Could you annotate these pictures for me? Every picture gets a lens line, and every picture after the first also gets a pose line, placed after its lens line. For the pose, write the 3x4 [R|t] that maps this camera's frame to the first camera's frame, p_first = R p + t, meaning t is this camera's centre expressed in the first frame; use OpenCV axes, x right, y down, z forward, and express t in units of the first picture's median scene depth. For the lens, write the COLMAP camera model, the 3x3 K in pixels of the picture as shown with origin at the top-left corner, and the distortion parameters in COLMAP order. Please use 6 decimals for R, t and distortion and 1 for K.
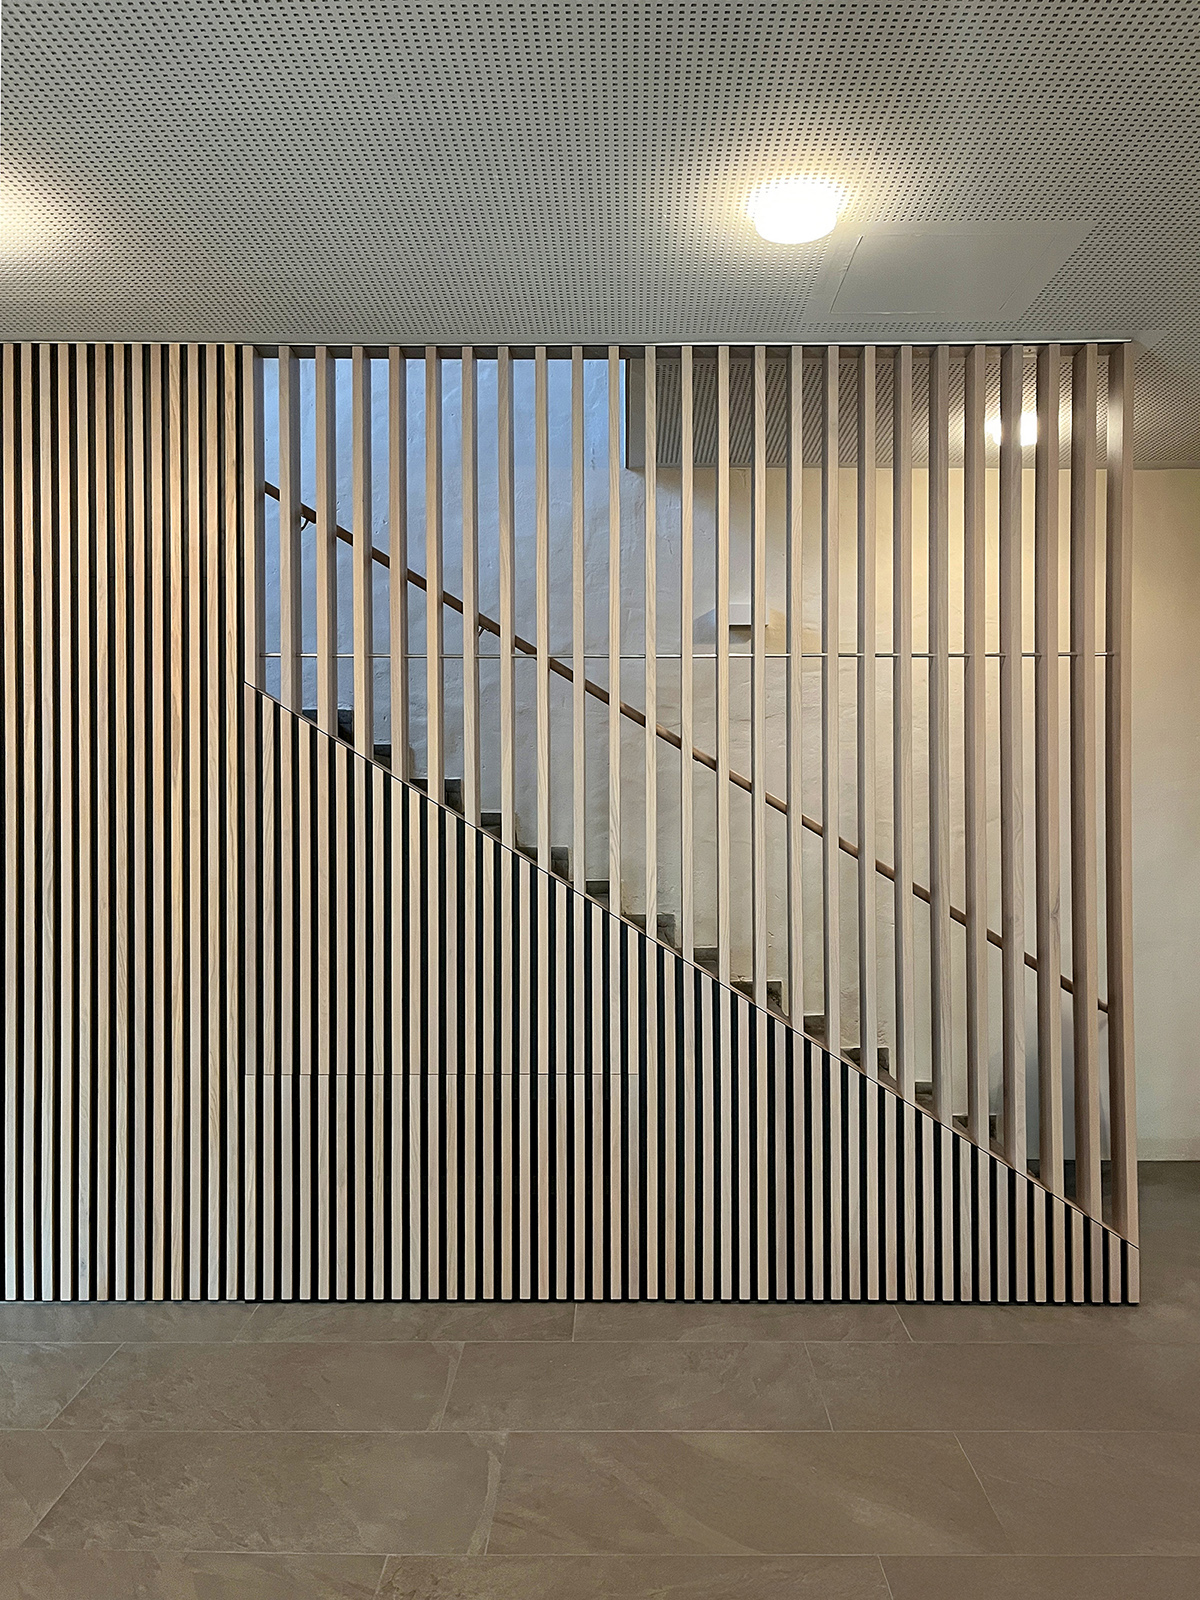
lens RADIAL K [[1232.5, 0, 604.3], [0, 1232.5, 810.9], [0, 0, 1]] dist [0.016715, -0.009481]
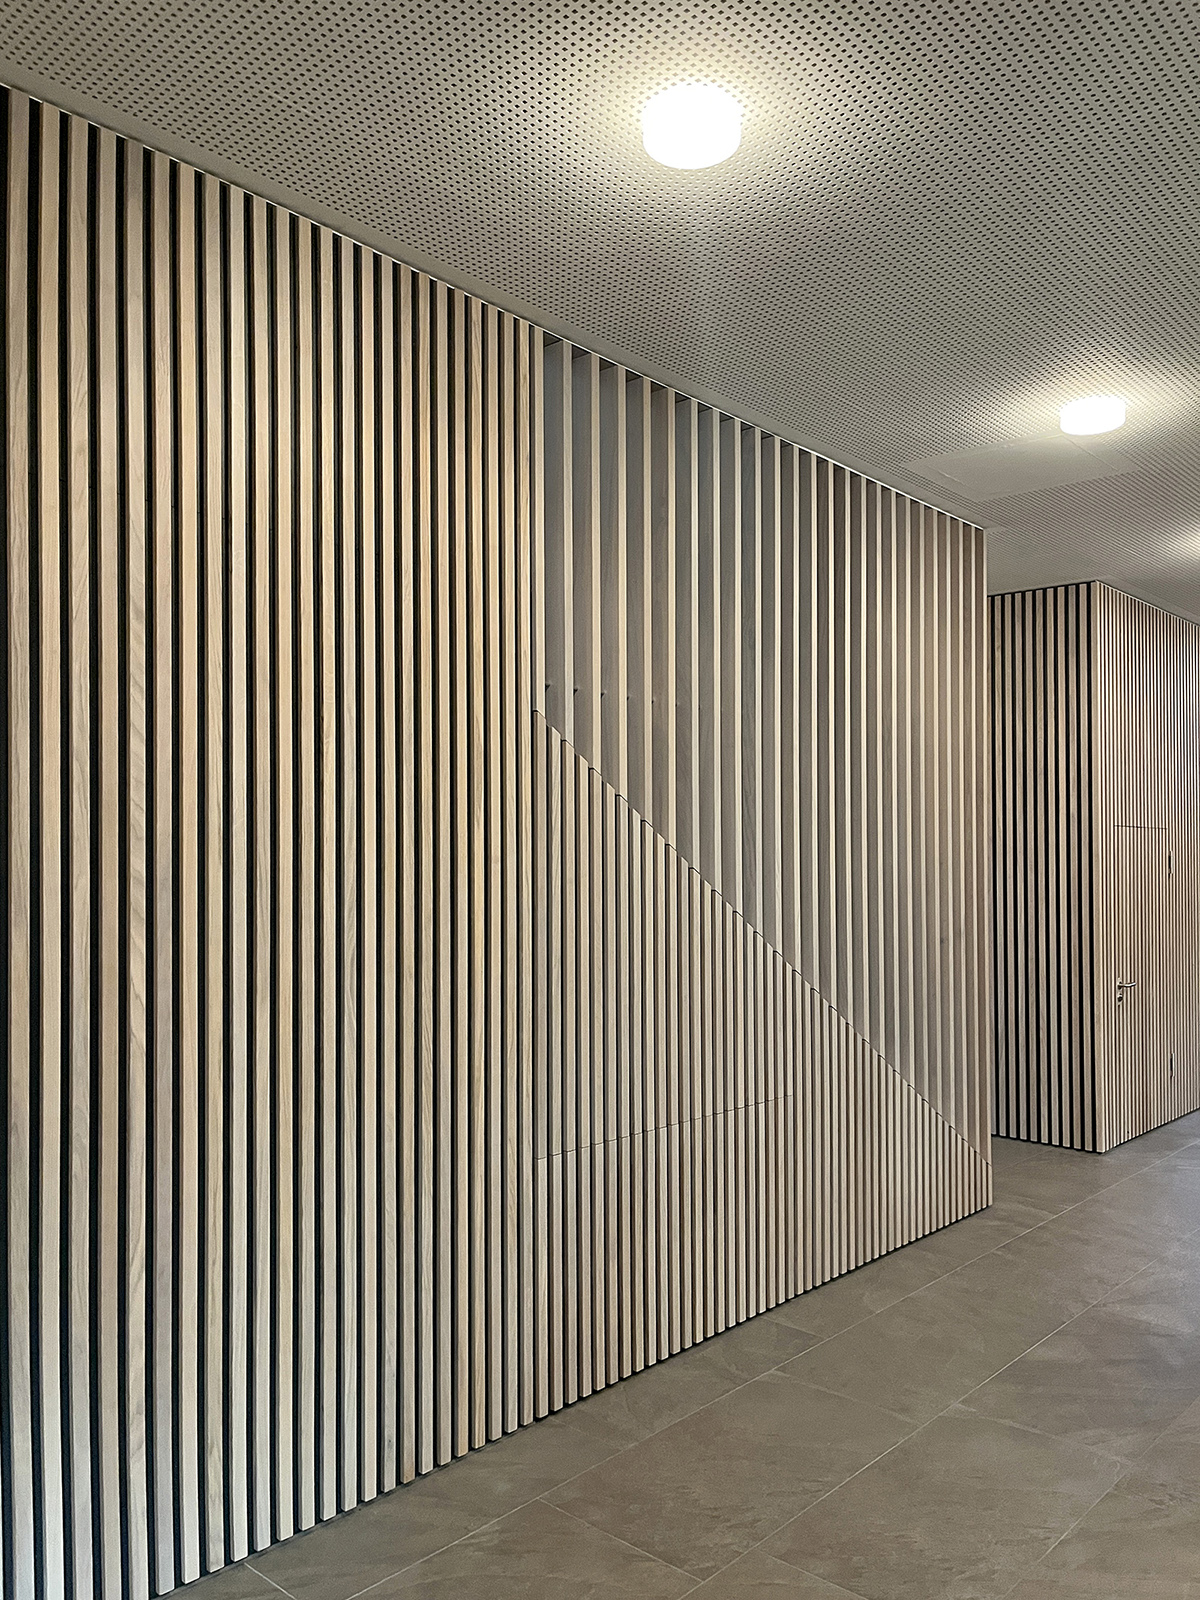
lens RADIAL K [[1232.5, 0, 647.8], [0, 1232.5, 837.8], [0, 0, 1]] dist [0.016715, -0.009481]
pose [[0.647991, 0.013960, 0.761520, -0.993239], [-0.013751, 0.999883, -0.006629, -0.011735], [-0.761524, -0.006176, 0.648108, 0.409388]]
